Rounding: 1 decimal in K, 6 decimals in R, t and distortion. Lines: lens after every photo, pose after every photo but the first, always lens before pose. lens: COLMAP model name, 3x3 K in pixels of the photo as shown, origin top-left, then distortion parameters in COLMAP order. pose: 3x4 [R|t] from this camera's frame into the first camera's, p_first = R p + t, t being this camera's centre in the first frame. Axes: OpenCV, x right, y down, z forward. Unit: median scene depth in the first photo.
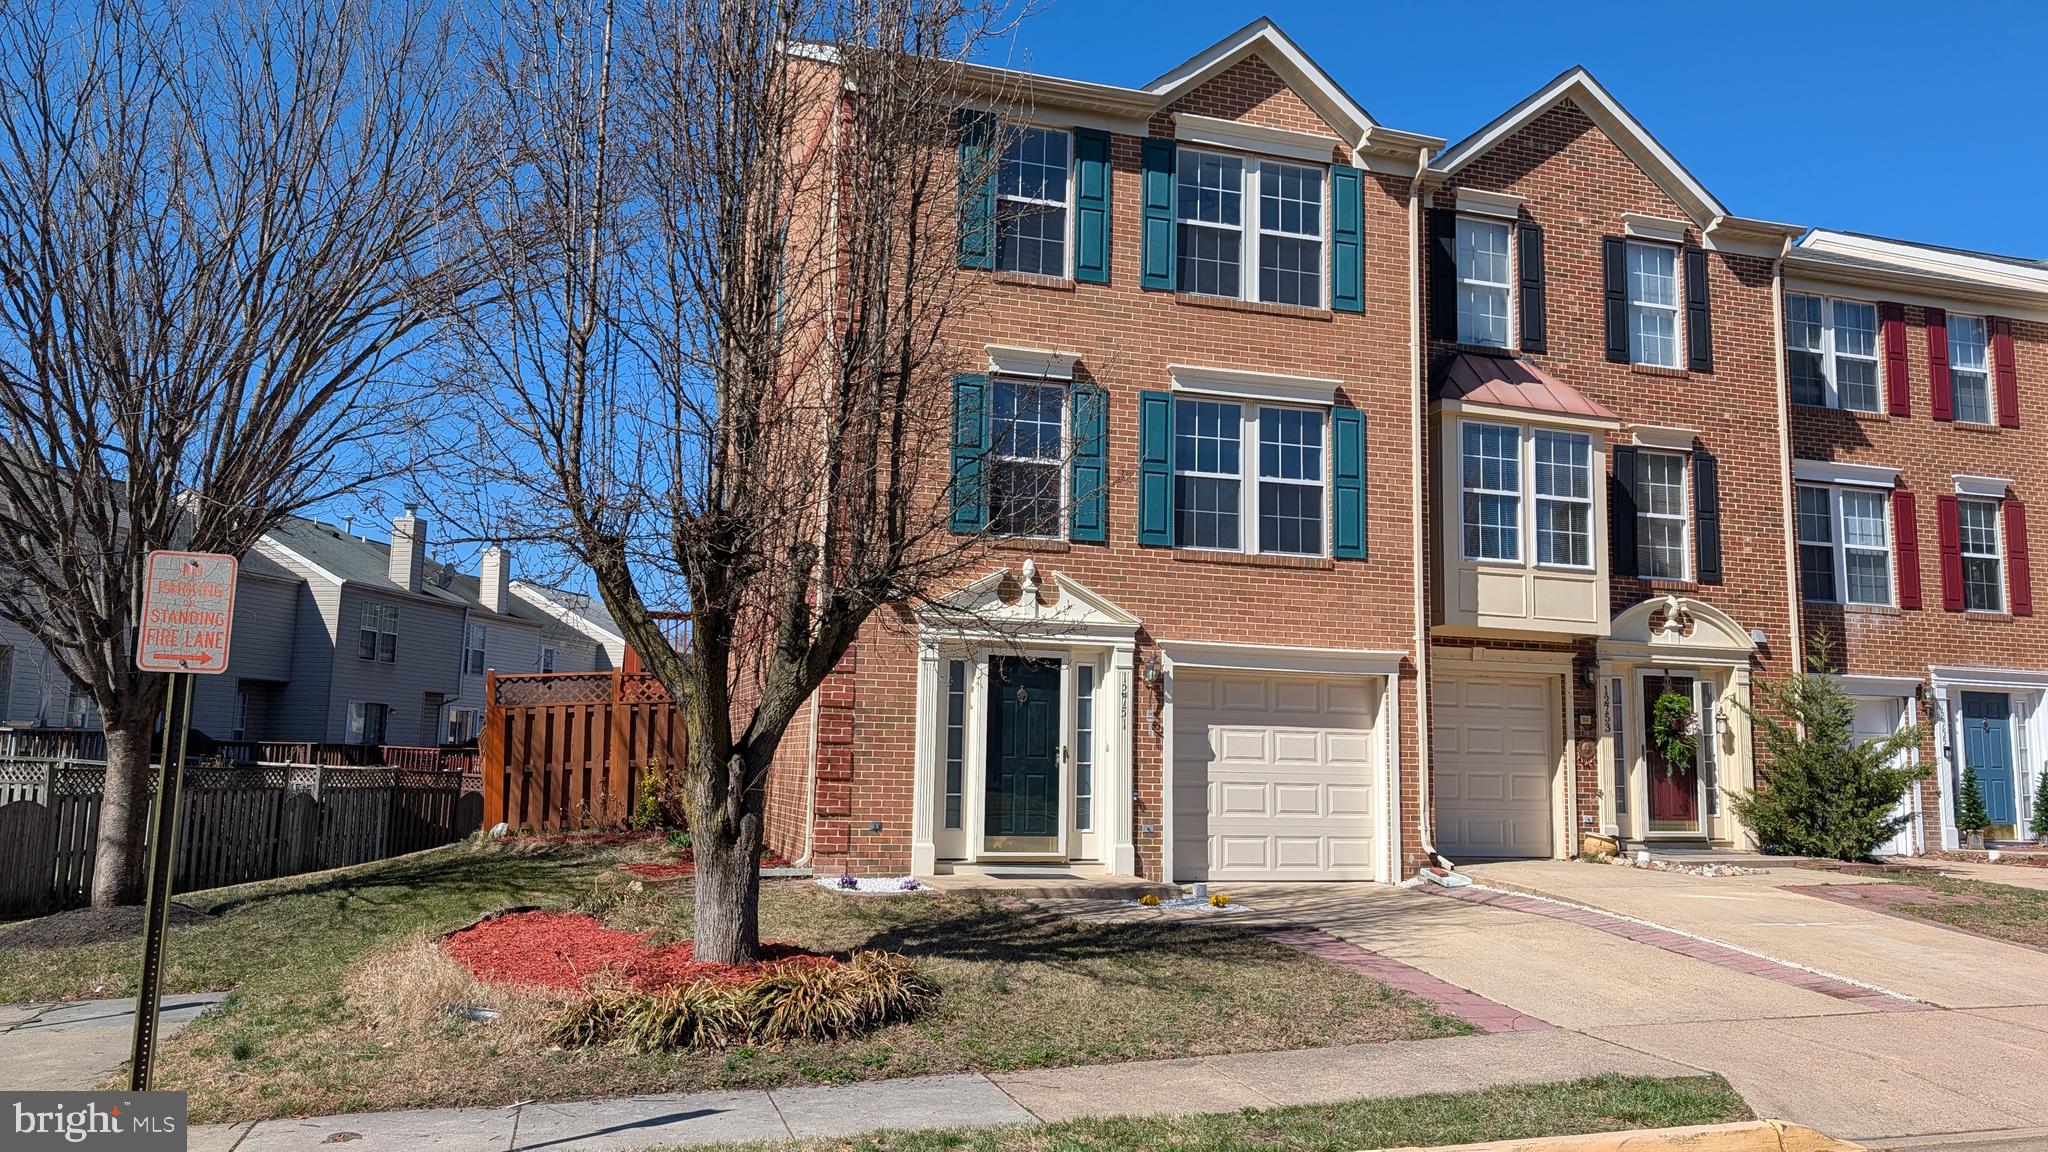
lens RADIAL K [[1491.7, 0, 999.6], [0, 1491.7, 564.9], [0, 0, 1]] dist [0.041958, -0.051739]
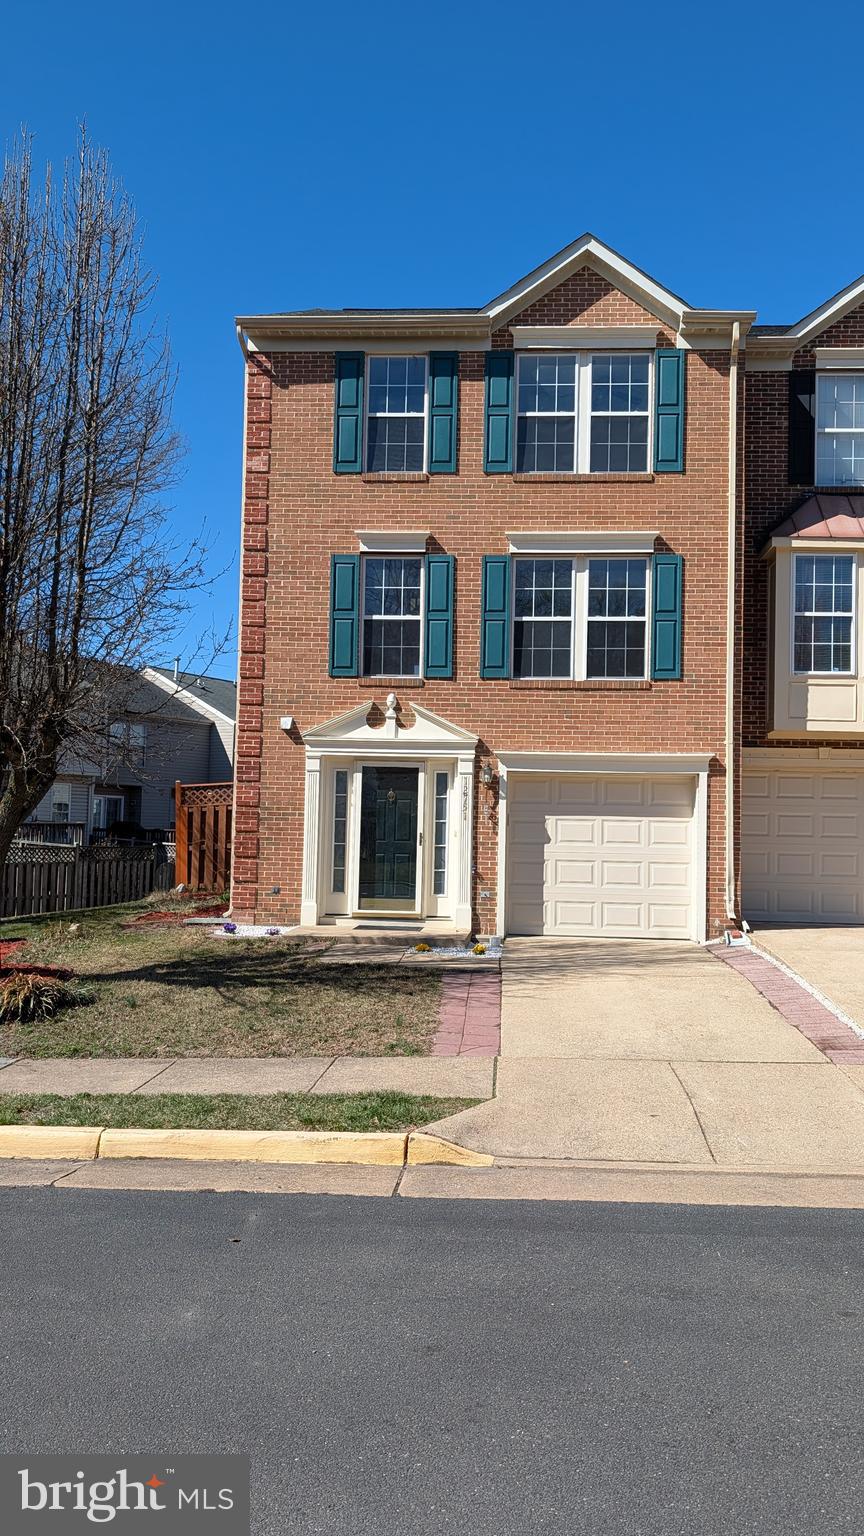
lens RADIAL K [[1118.8, 0, 453.6], [0, 1118.8, 786.6], [0, 0, 1]] dist [0.041958, -0.051739]
pose [[0.936146, -0.017082, -0.351195, 0.393905], [0.045621, 0.996277, 0.073150, 0.008392], [0.348638, -0.084501, 0.933440, 0.077703]]
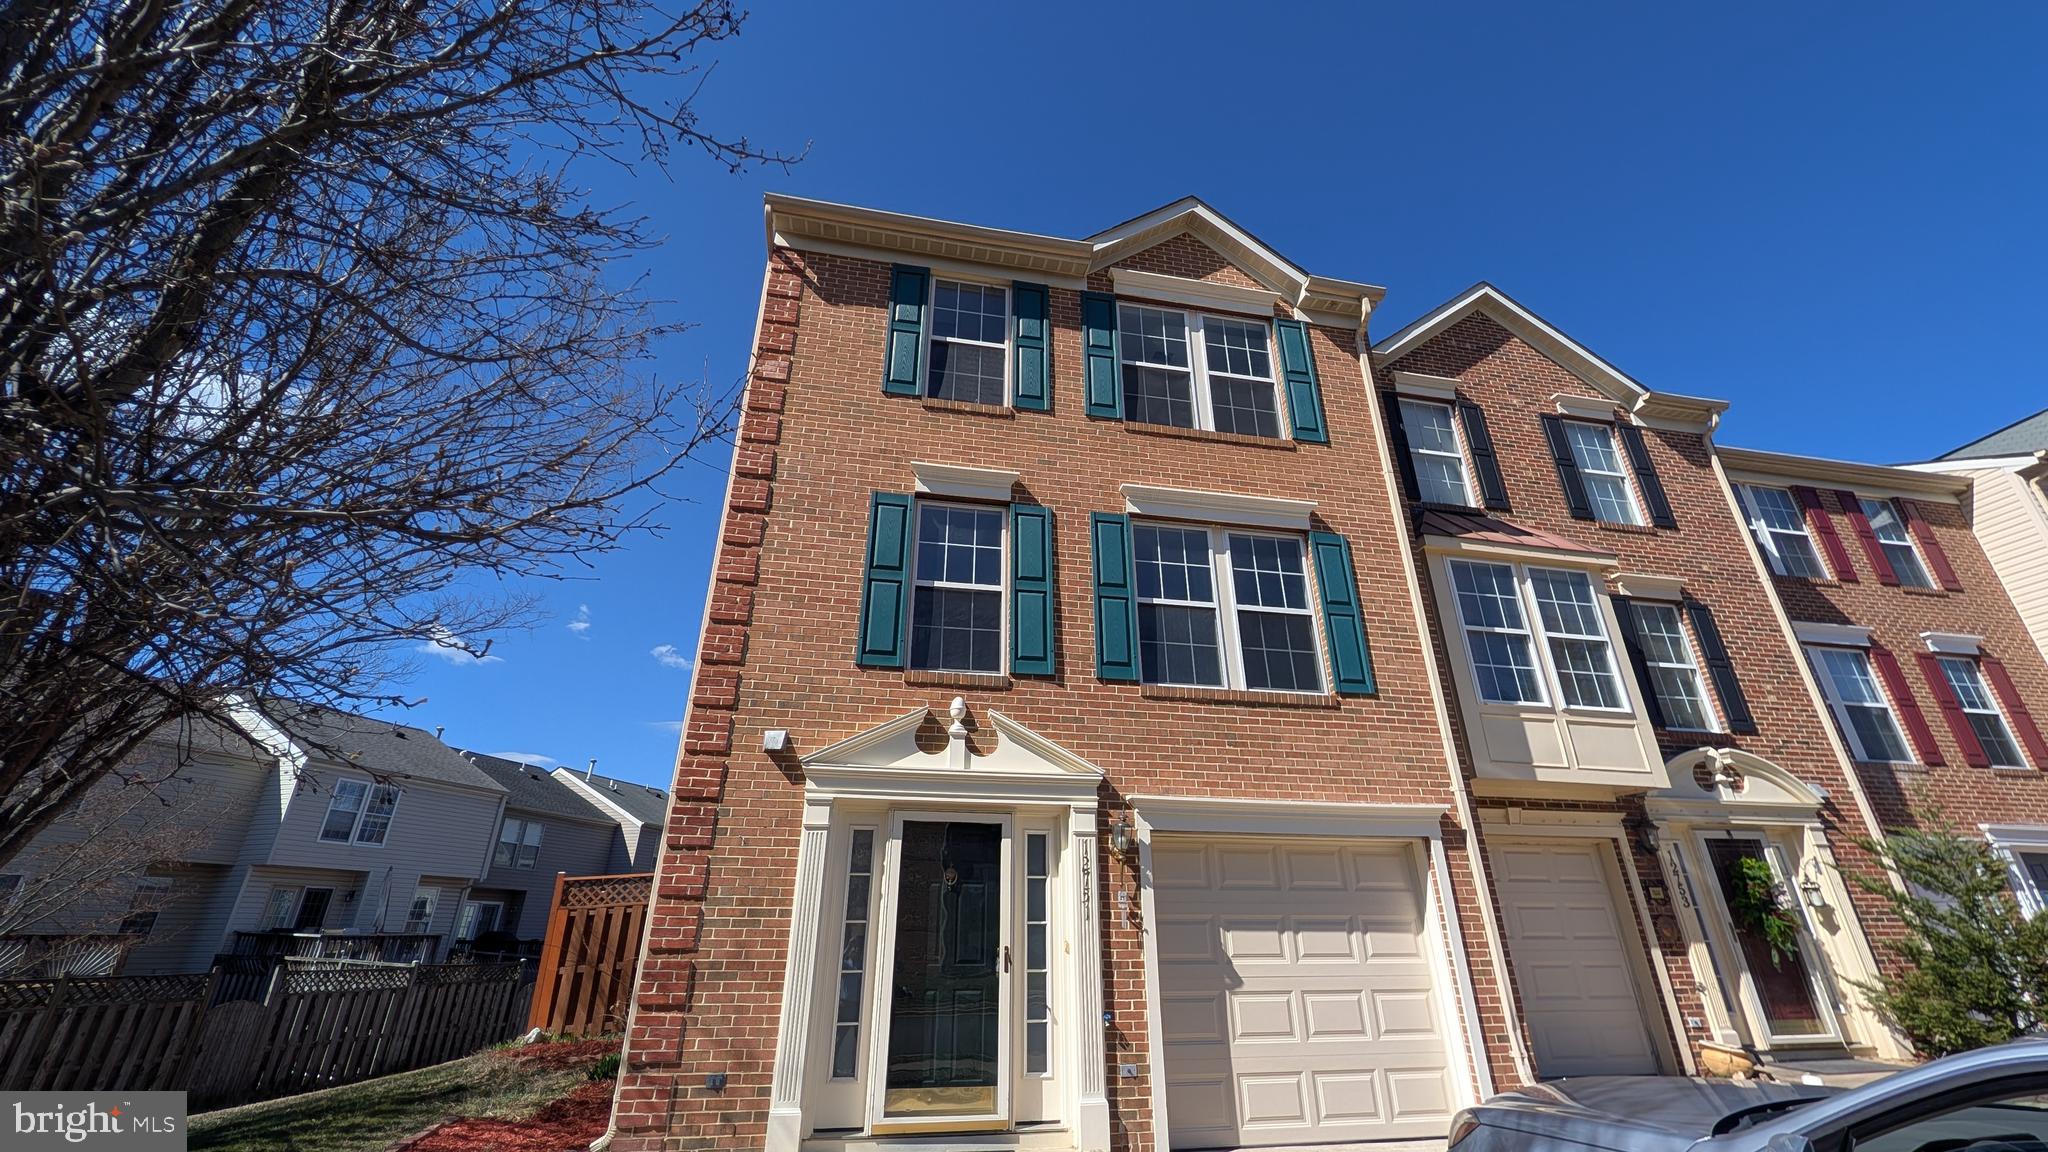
lens RADIAL K [[783.6, 0, 1022.5], [0, 783.6, 583.6], [0, 0, 1]] dist [0.003020, -0.000853]
pose [[0.993317, -0.064182, -0.095929, 0.093573], [0.033570, 0.955853, -0.291921, 0.059505], [0.110431, 0.286749, 0.951620, 0.541401]]
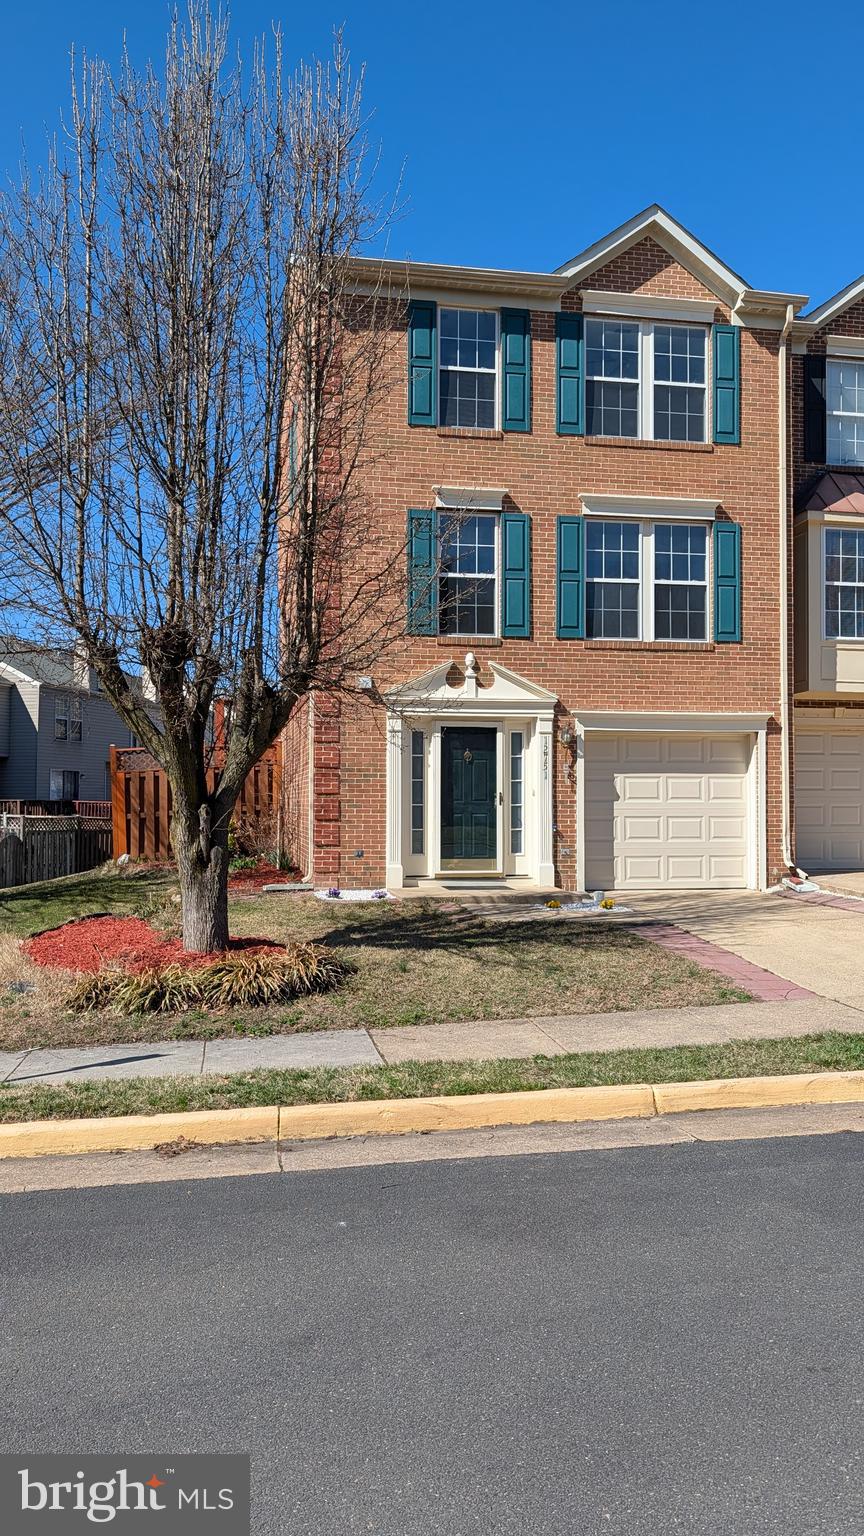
lens RADIAL K [[1118.8, 0, 424.3], [0, 1118.8, 778.4], [0, 0, 1]] dist [0.041958, -0.051739]
pose [[0.992979, -0.022857, -0.116065, 0.085824], [0.035205, 0.993798, 0.105480, 0.001426], [0.112934, -0.108825, 0.987625, 0.006208]]
